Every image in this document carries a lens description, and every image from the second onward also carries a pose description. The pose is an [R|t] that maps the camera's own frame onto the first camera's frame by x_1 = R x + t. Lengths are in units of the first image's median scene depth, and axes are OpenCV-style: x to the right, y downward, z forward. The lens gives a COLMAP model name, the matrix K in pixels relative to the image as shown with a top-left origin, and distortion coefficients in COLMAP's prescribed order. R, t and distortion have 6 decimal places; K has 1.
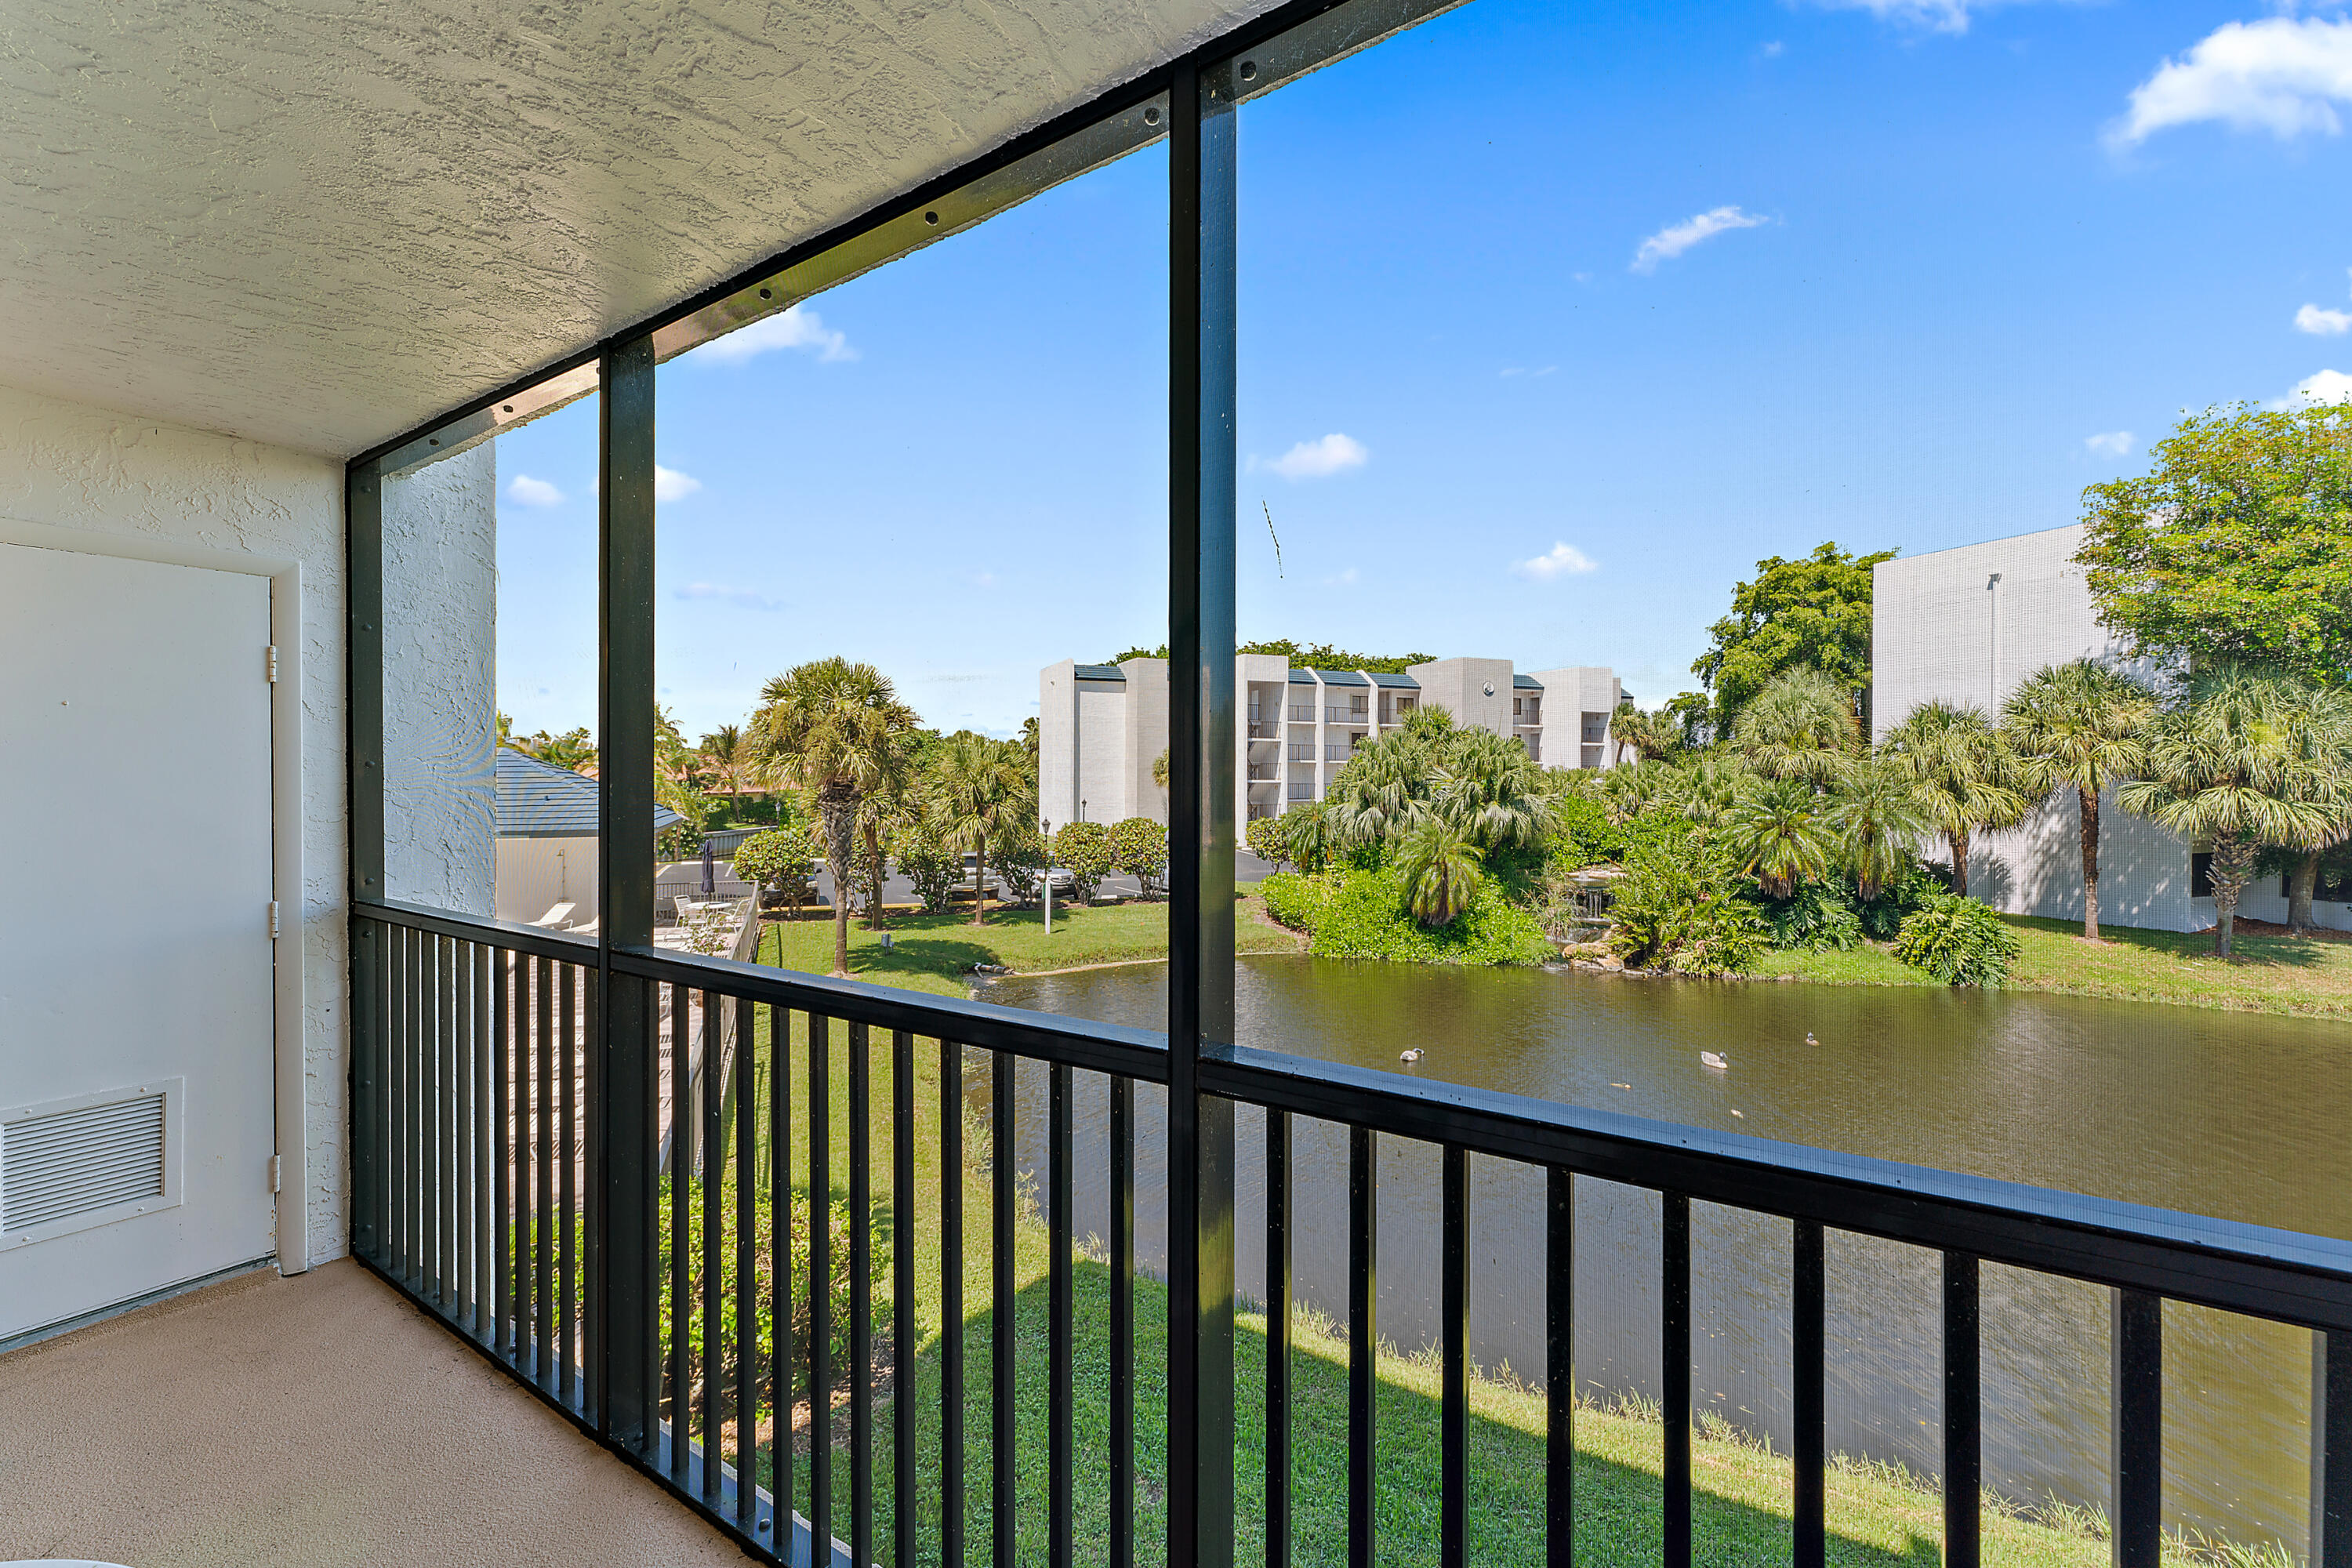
lens RADIAL K [[979.9, 0, 1176.0], [0, 979.9, 784.0], [0, 0, 1]] dist [0.023187, -0.000227]
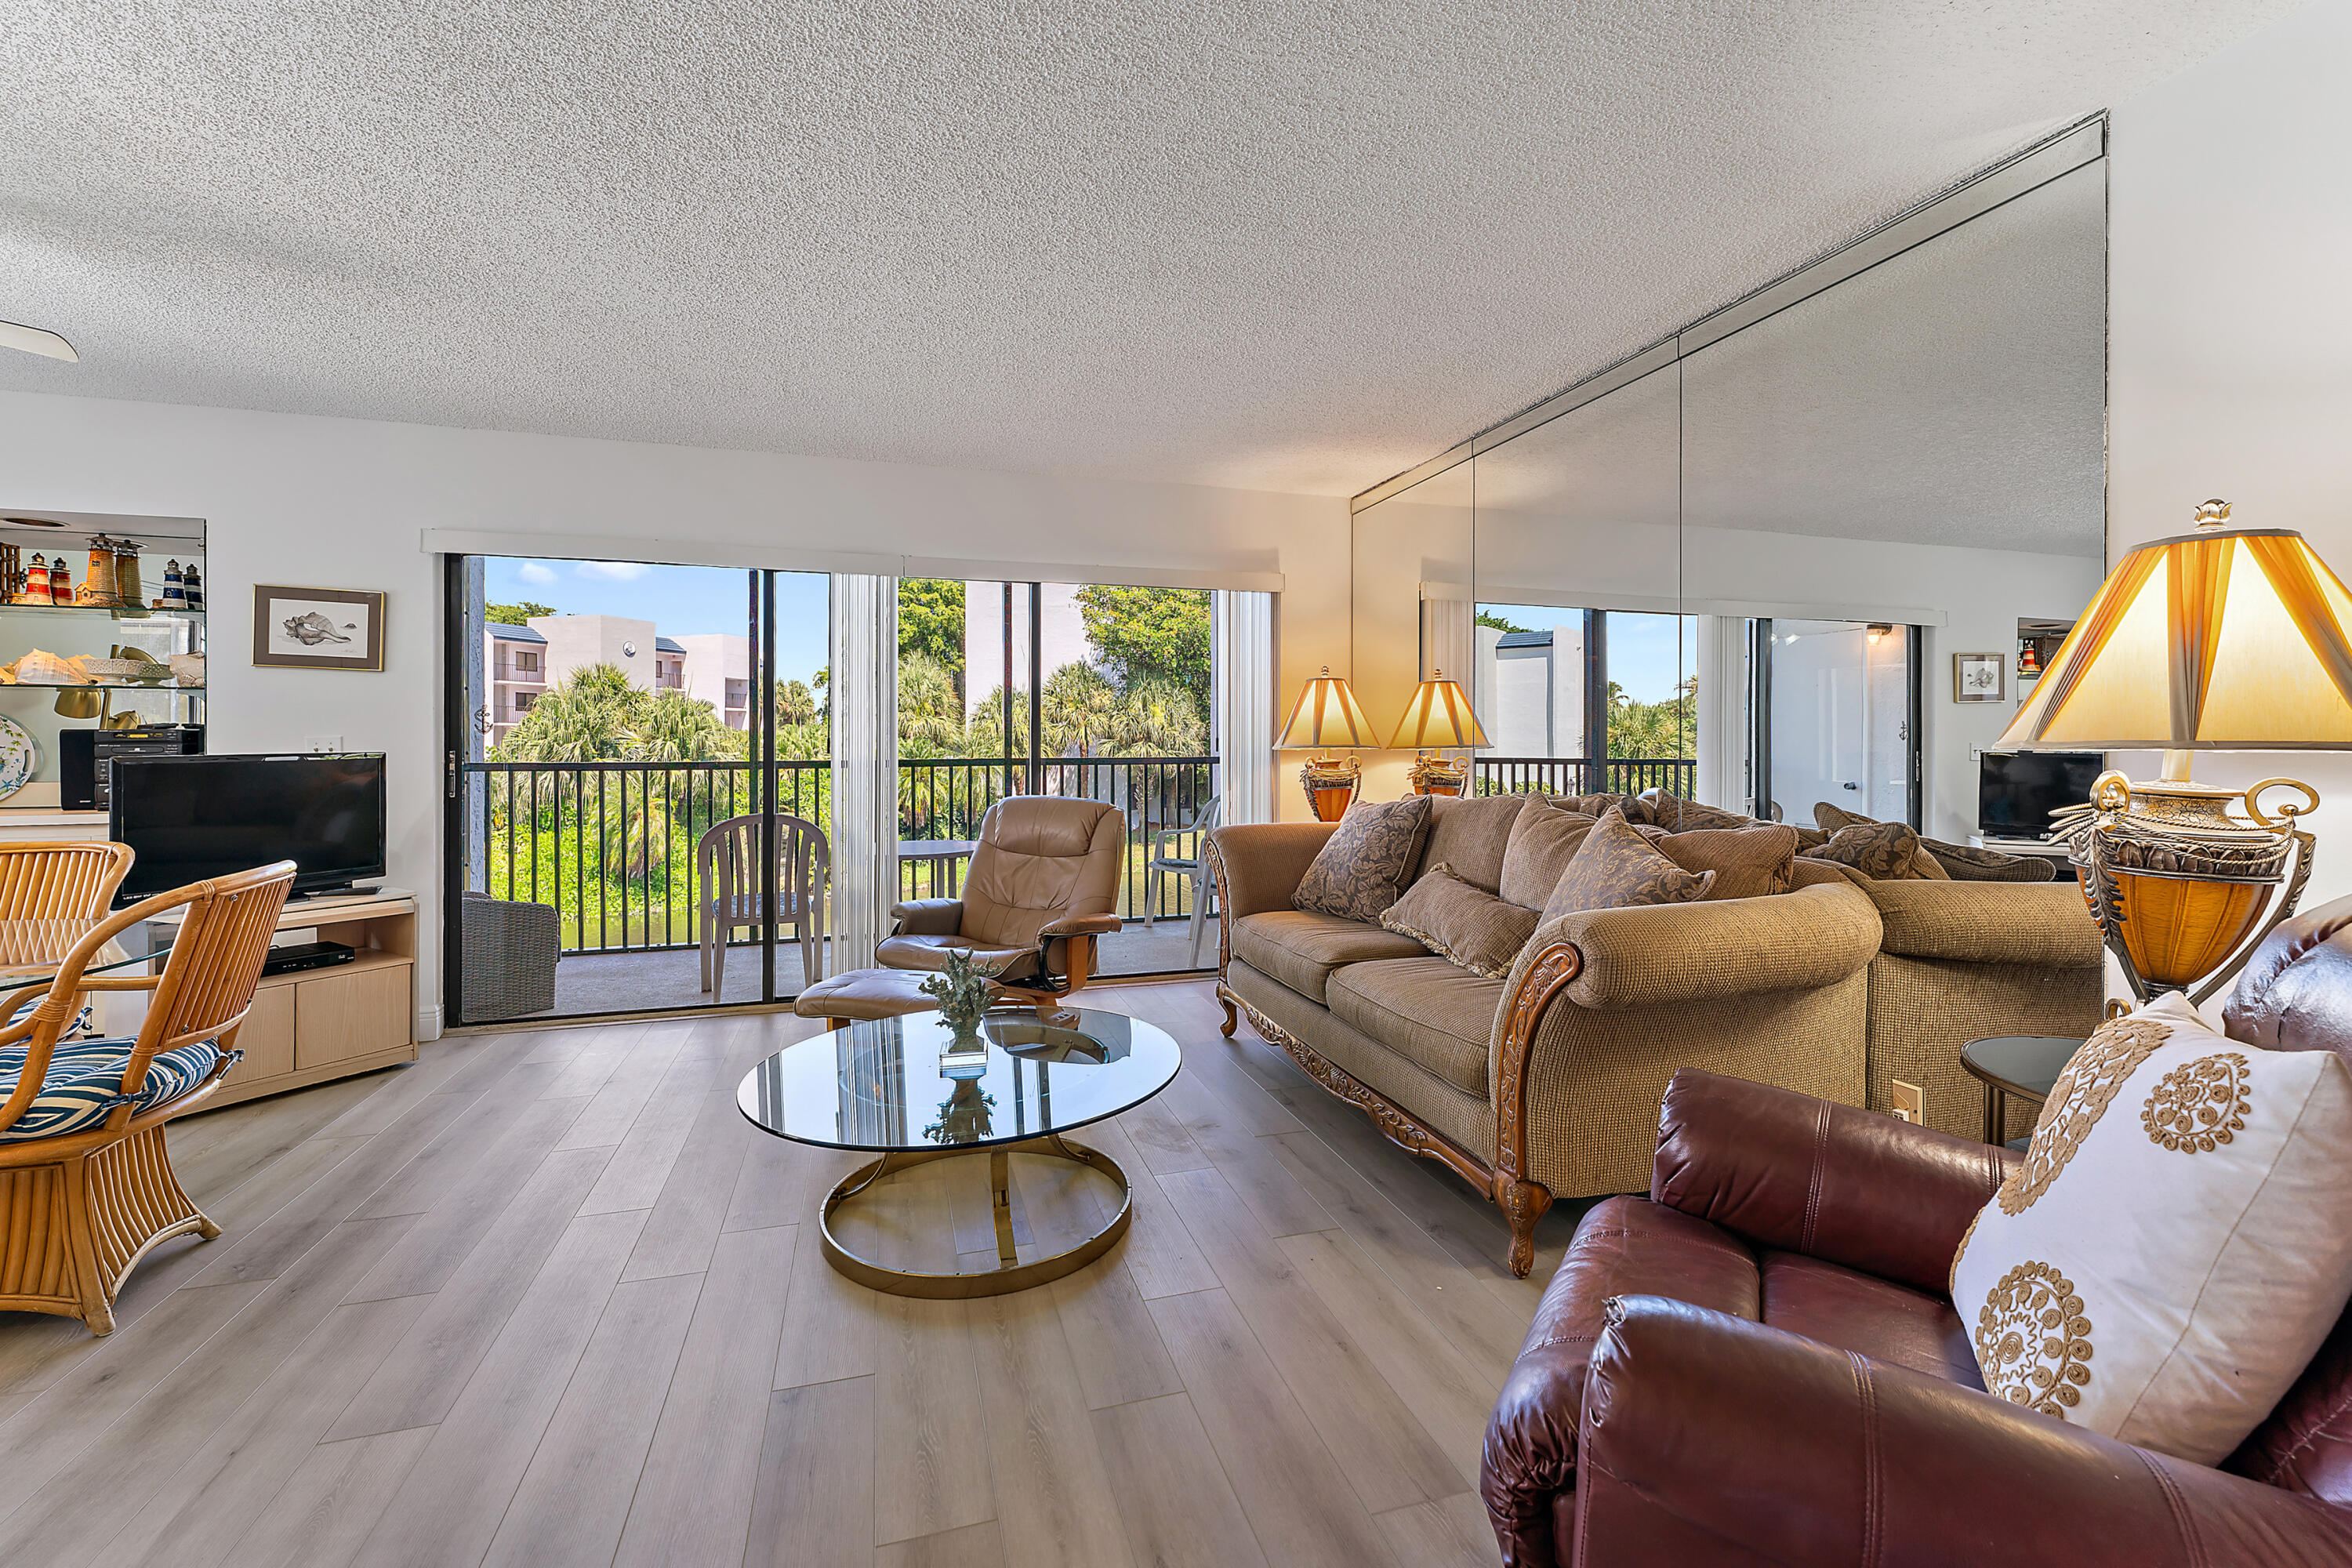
lens RADIAL K [[991.6, 0, 1206.4], [0, 991.6, 752.8], [0, 0, 1]] dist [0.000481, -0.000131]
pose [[0.639037, -0.008702, 0.769127, -0.144660], [0.008257, 0.999956, 0.004454, 0.011211], [-0.769132, 0.003505, 0.639080, -0.128863]]
